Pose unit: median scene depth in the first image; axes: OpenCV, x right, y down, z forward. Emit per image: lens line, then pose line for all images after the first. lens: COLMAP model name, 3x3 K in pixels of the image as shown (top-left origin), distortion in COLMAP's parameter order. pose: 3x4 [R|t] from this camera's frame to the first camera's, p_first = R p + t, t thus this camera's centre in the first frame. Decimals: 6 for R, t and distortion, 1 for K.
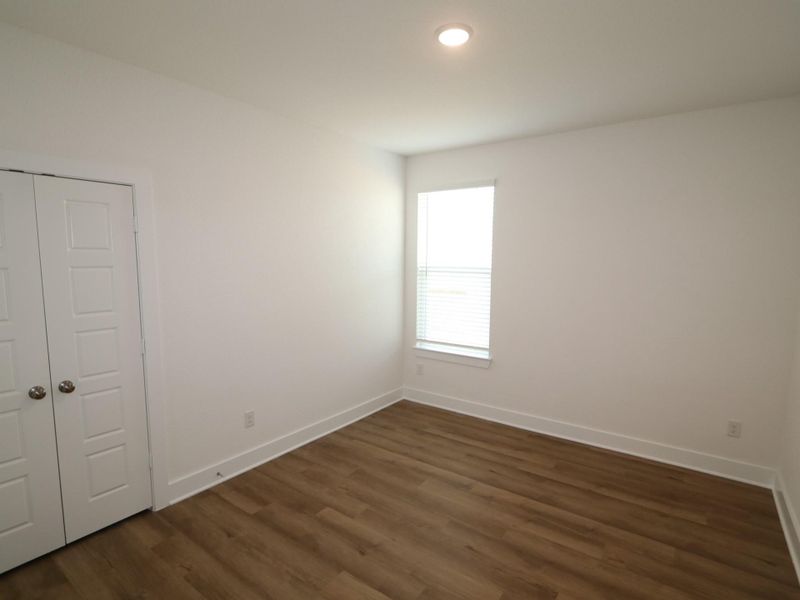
lens RADIAL K [[424.7, 0, 395.6], [0, 424.7, 303.3], [0, 0, 1]] dist [-0.005609, 0.001568]
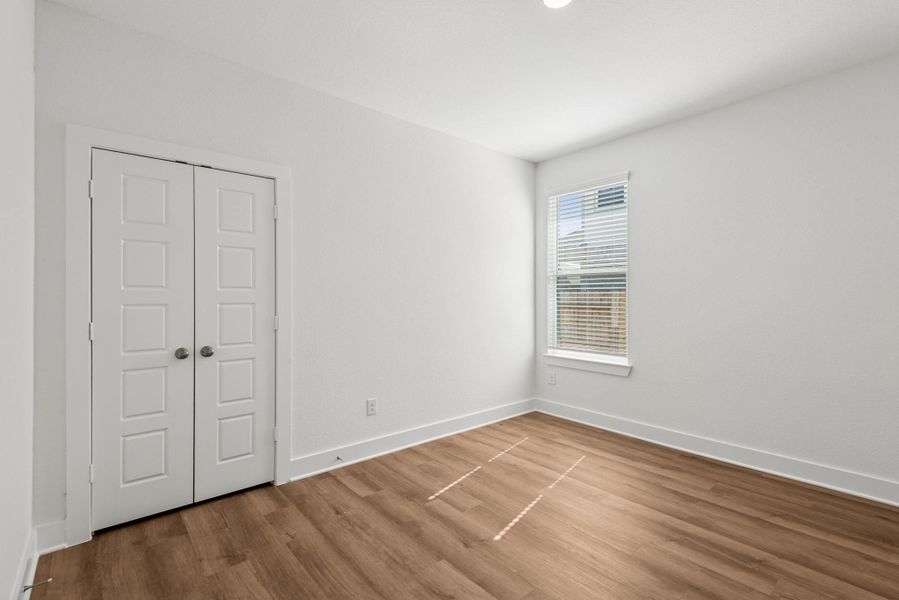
lens RADIAL K [[417.0, 0, 450.0], [0, 417.0, 294.7], [0, 0, 1]] dist [0.018341, -0.004175]
pose [[0.973828, -0.007177, -0.227174, 0.082866], [-0.018816, 0.993525, -0.112047, 0.136227], [0.226507, 0.113389, 0.967387, 0.051863]]
